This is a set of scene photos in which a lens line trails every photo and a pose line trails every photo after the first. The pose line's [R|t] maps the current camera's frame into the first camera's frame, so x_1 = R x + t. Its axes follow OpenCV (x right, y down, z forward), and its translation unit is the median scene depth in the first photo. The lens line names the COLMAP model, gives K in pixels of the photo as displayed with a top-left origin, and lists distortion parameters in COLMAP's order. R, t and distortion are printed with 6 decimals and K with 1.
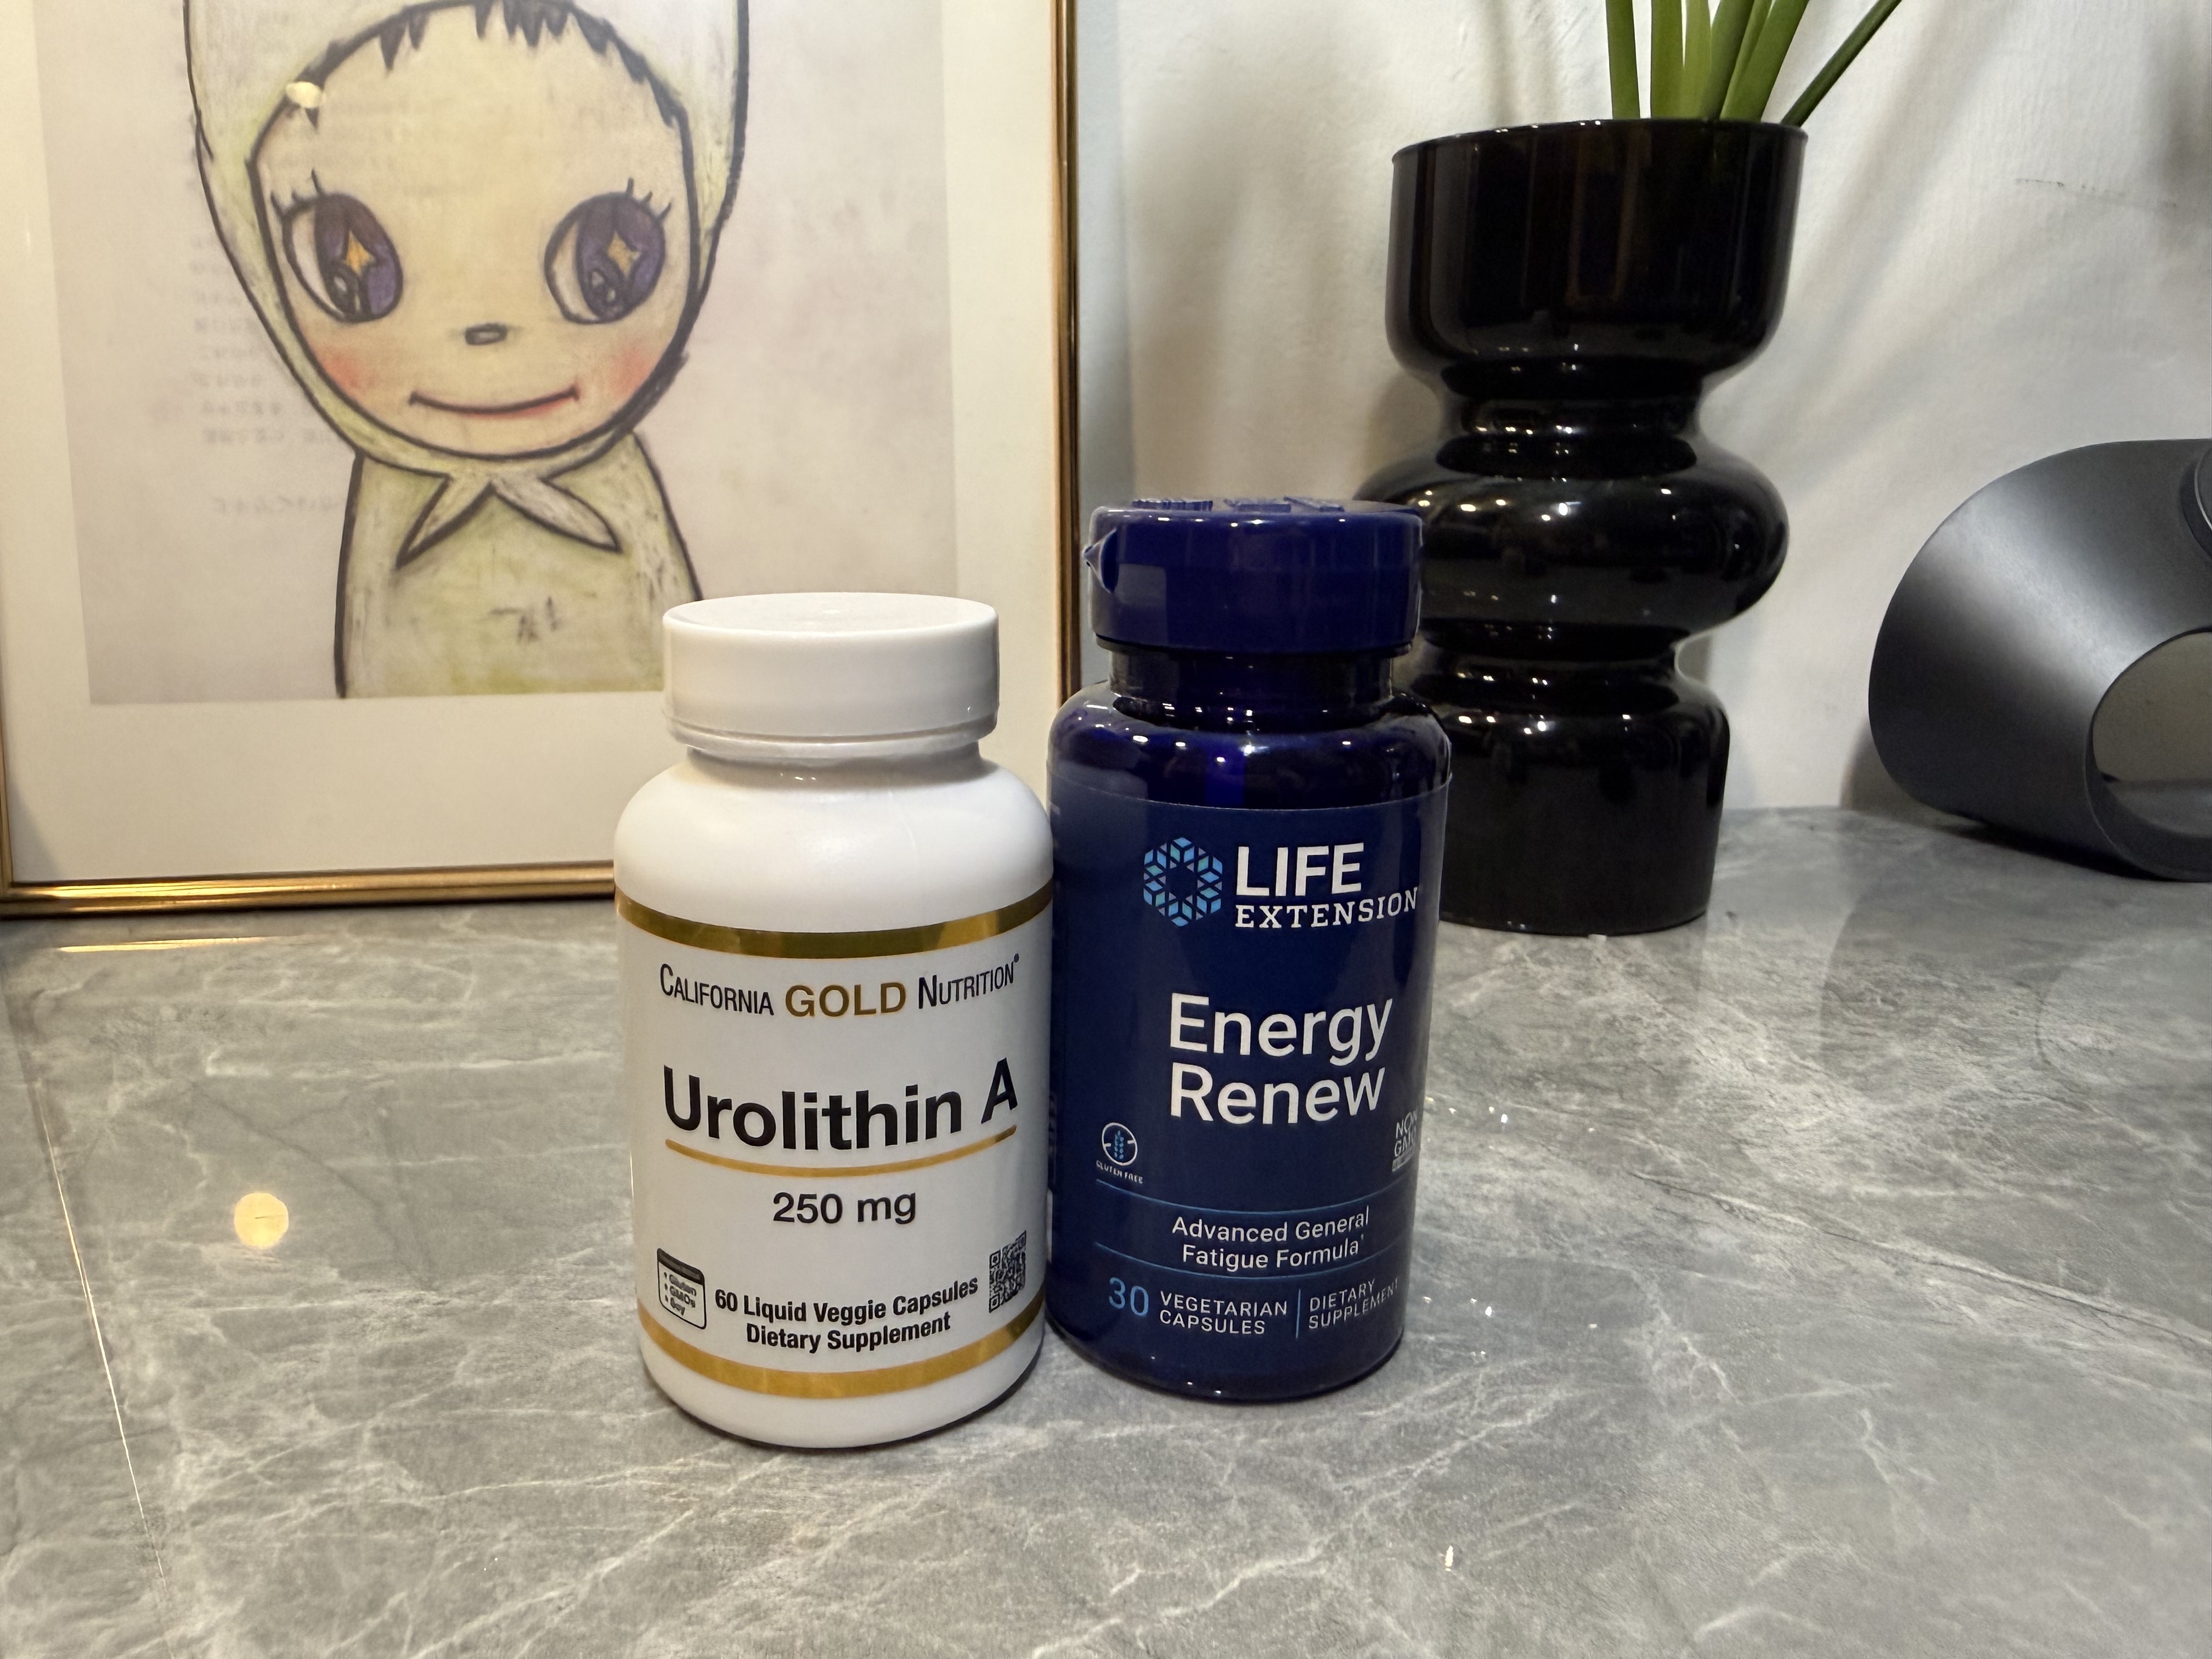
lens RADIAL K [[1588.1, 0, 943.0], [0, 1588.1, 825.9], [0, 0, 1]] dist [-0.012974, 0.018131]
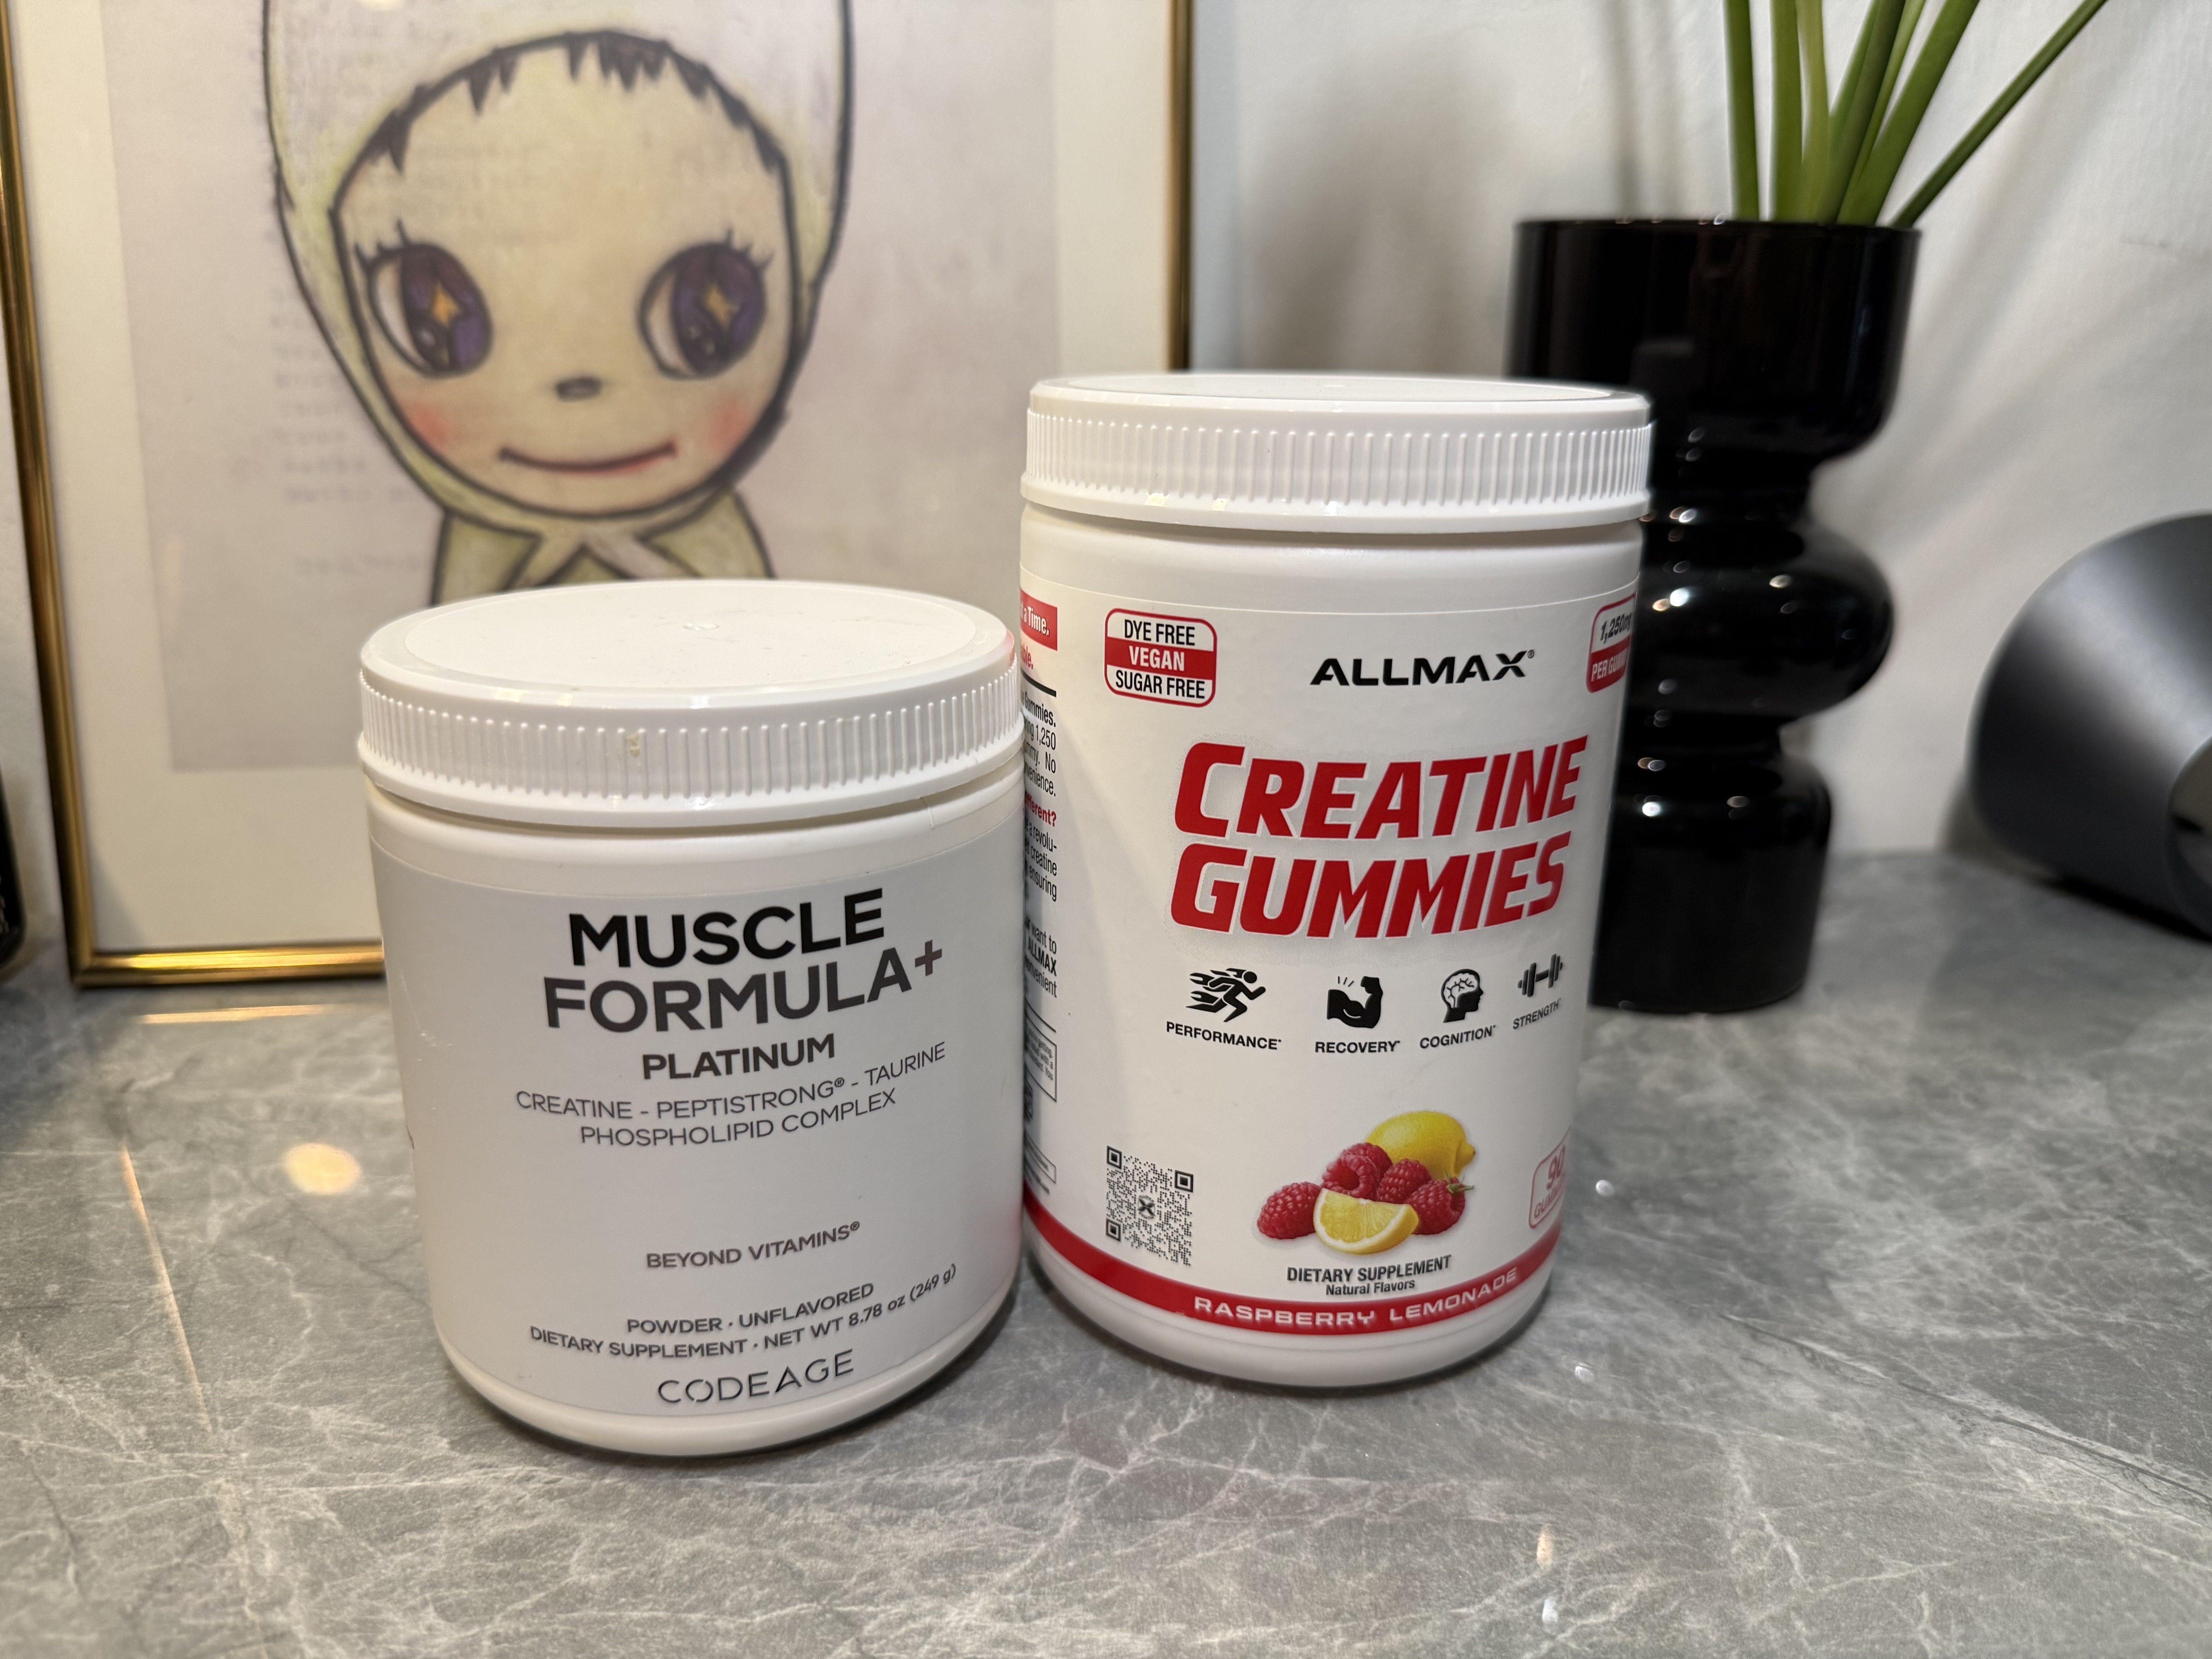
lens RADIAL K [[1640.4, 0, 1104.5], [0, 1640.4, 824.1], [0, 0, 1]] dist [-0.059144, 0.022842]
pose [[0.999230, 0.007522, 0.038518, -0.008256], [-0.009523, 0.998600, 0.052042, -0.168982], [-0.038073, -0.052368, 0.997902, -0.016070]]
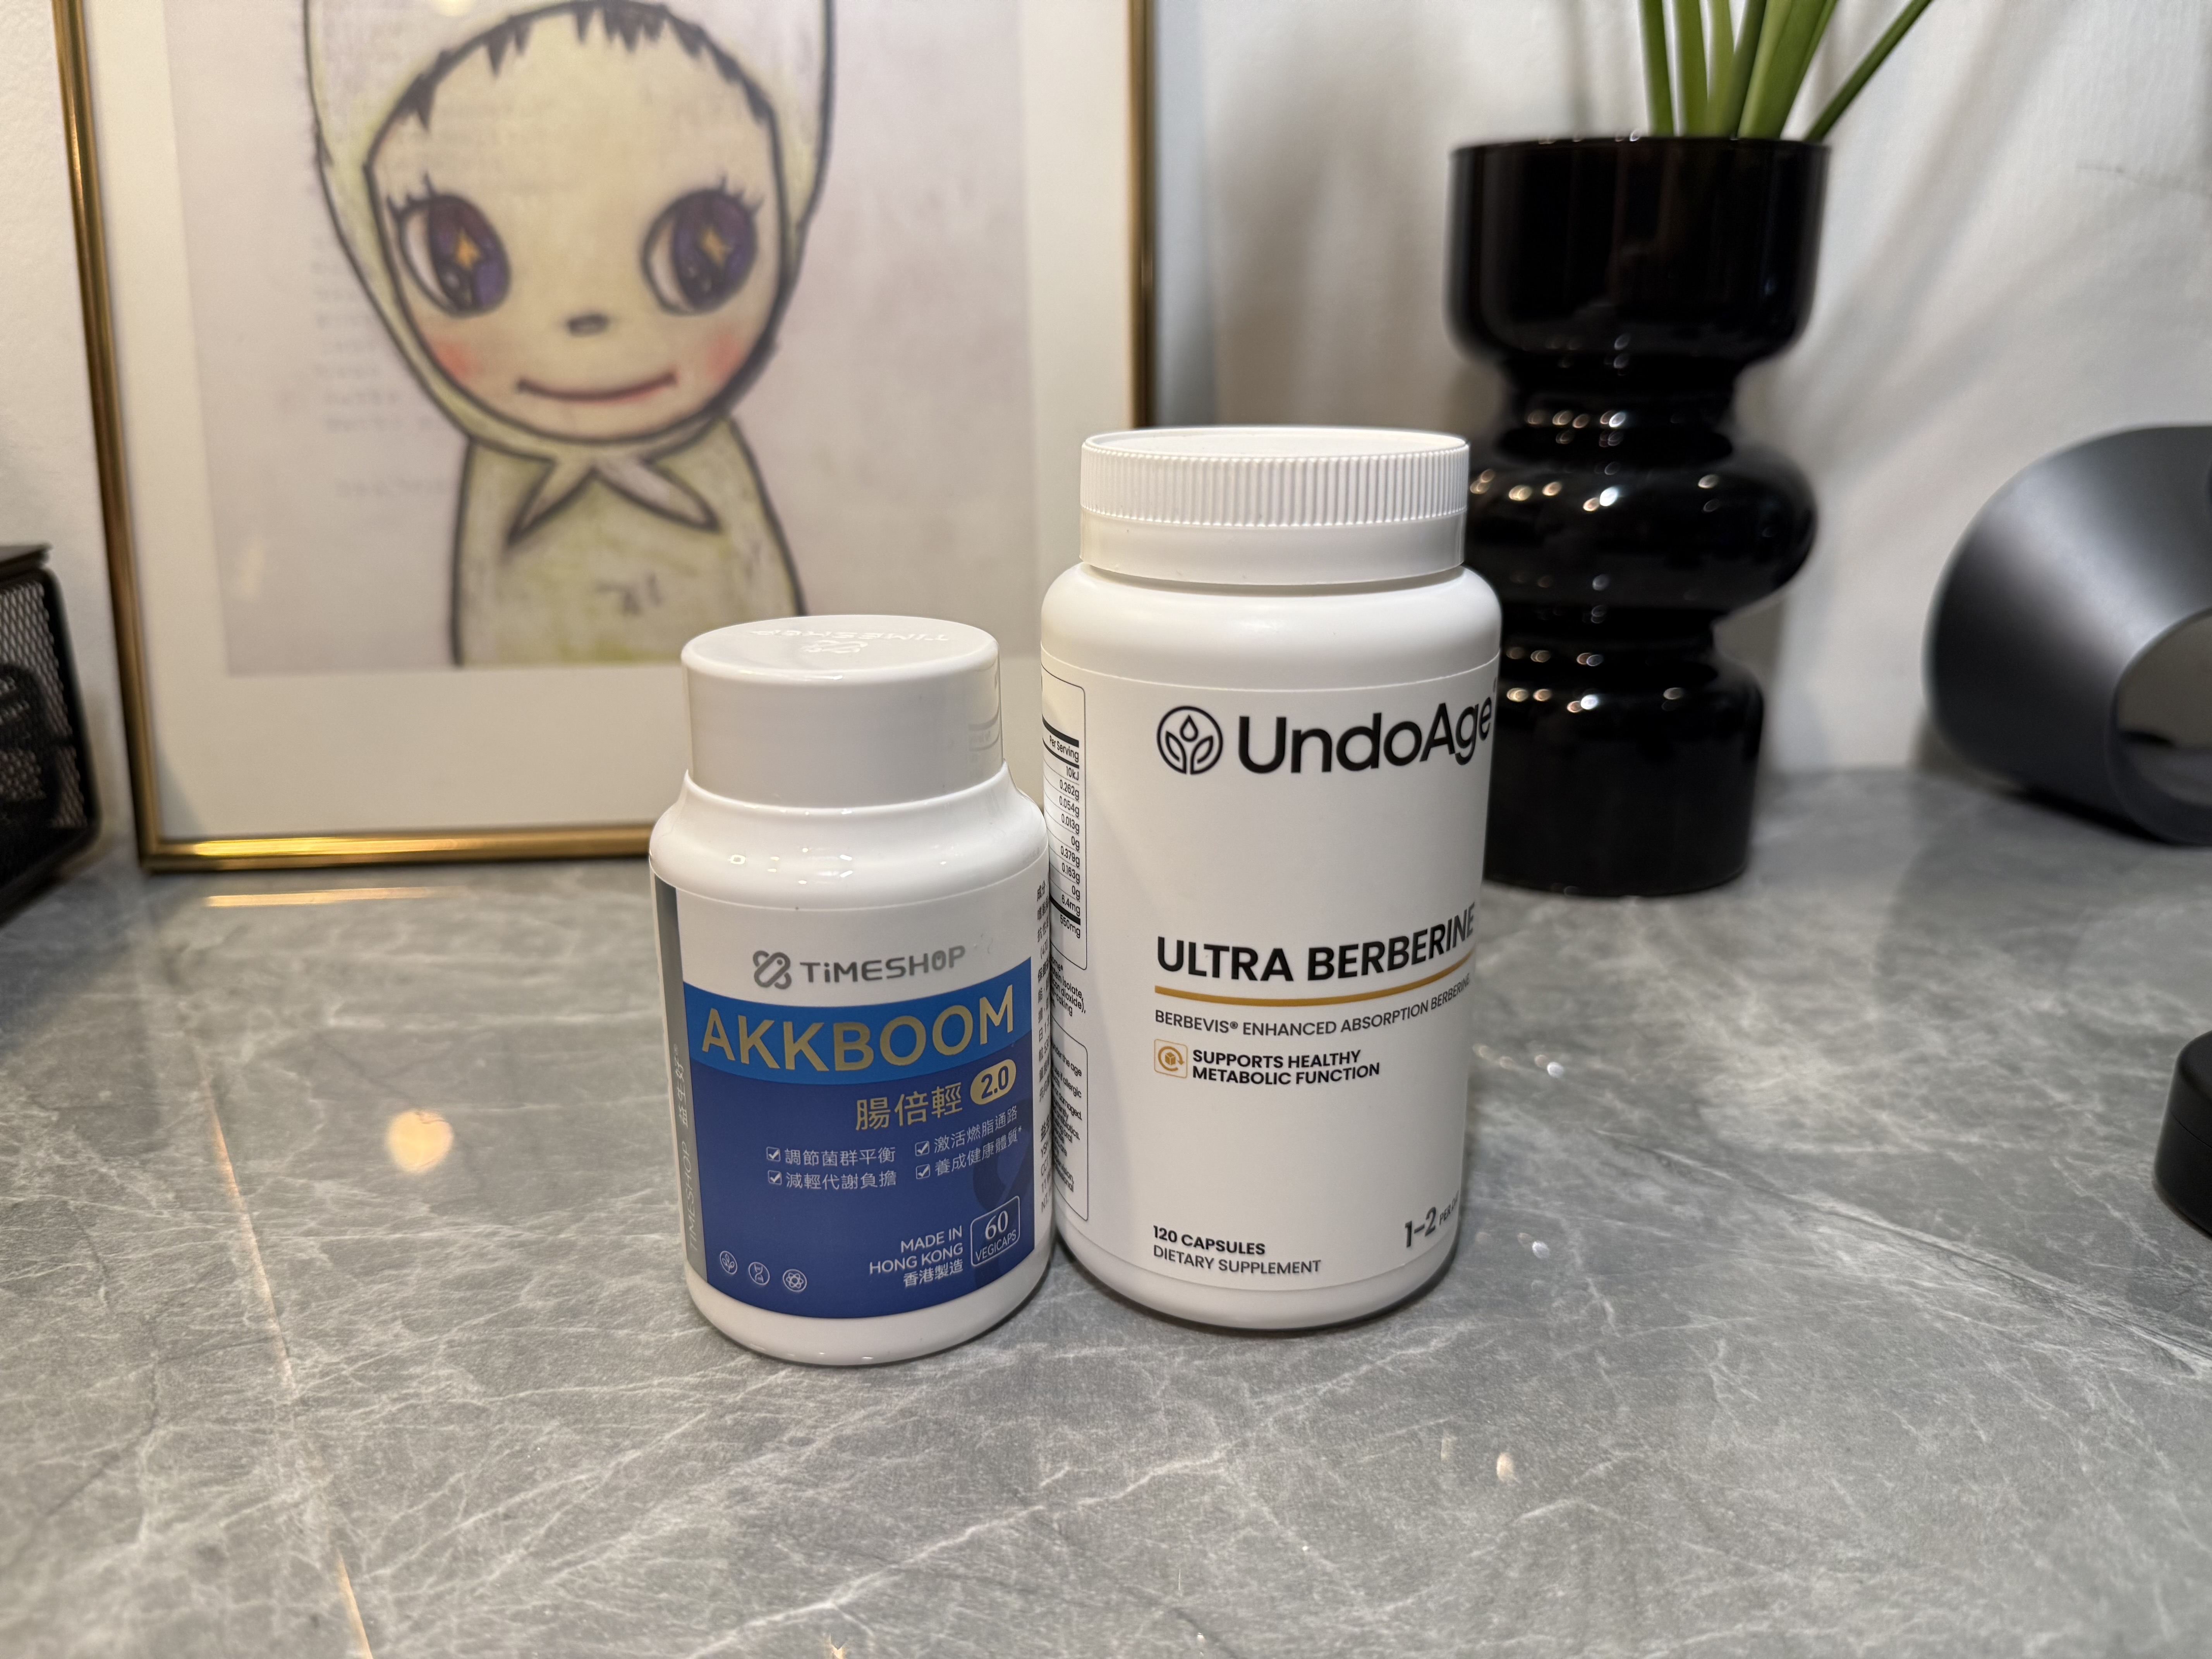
lens RADIAL K [[1637.8, 0, 1100.6], [0, 1637.8, 824.5], [0, 0, 1]] dist [-0.059006, 0.024812]
pose [[0.999832, 0.005715, -0.017396, 0.124937], [-0.004793, 0.998607, 0.052552, -0.060181], [0.017672, -0.052460, 0.998467, -0.148791]]
